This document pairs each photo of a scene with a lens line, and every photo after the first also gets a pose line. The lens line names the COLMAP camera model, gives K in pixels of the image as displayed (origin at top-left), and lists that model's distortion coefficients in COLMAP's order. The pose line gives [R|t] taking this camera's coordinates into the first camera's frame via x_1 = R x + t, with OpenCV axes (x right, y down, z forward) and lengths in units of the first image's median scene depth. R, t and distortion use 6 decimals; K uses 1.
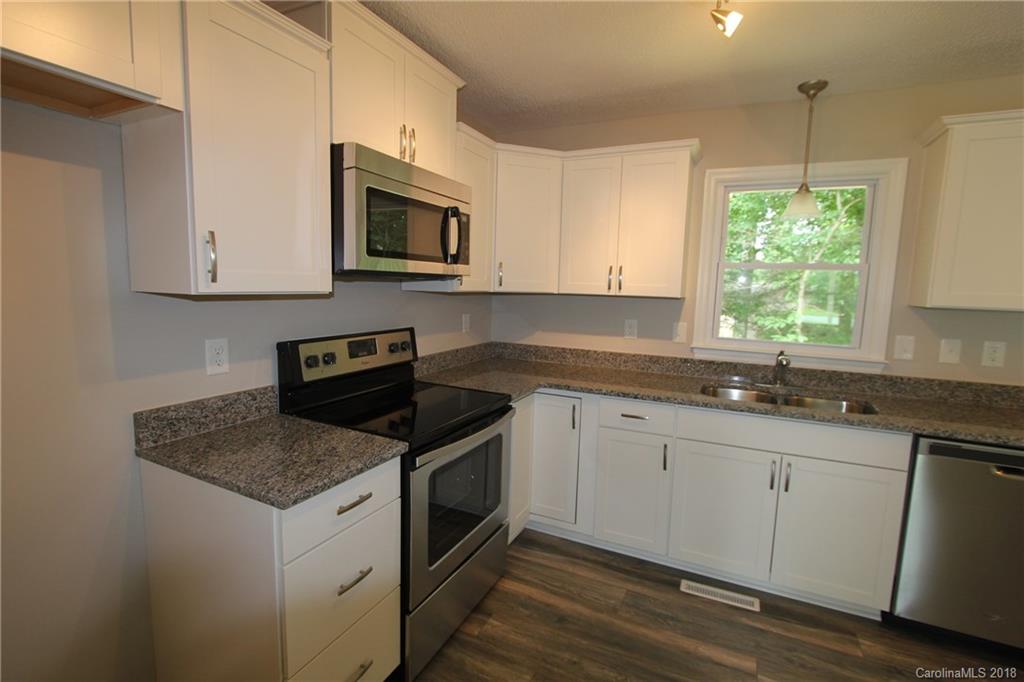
lens RADIAL K [[472.1, 0, 515.0], [0, 472.1, 341.1], [0, 0, 1]] dist [-0.017156, 0.002569]
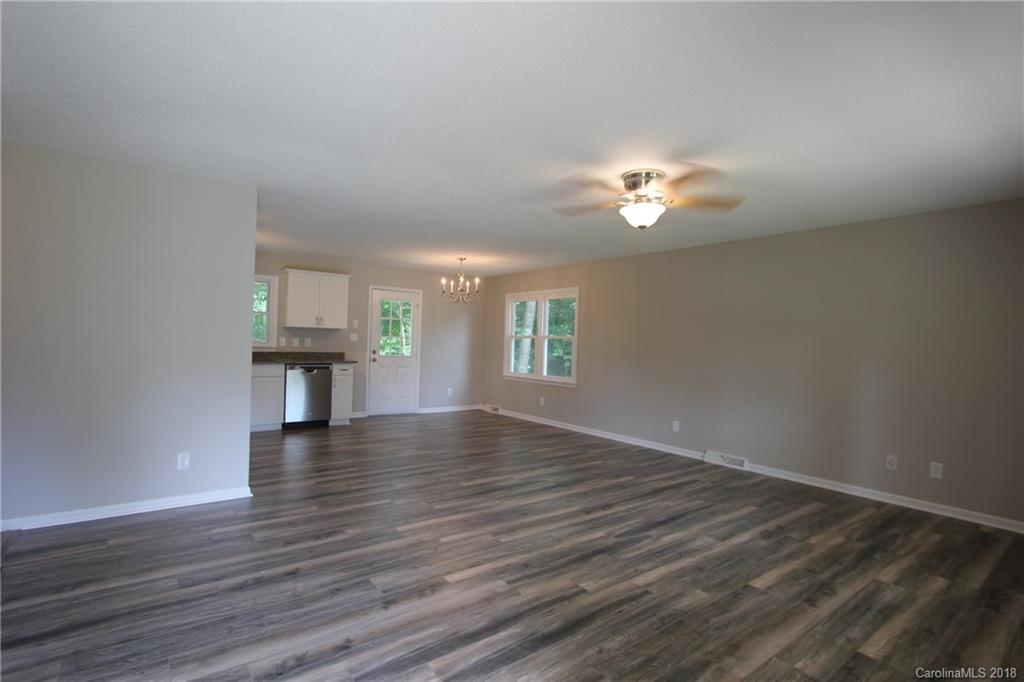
lens RADIAL K [[495.2, 0, 512.0], [0, 495.2, 341.0], [0, 0, 1]] dist [-0.019329, 0.000766]
pose [[0.459163, -0.017181, 0.888186, -1.185842], [0.089137, 0.995658, -0.026821, 0.213299], [-0.883869, 0.091486, 0.458700, -1.602767]]
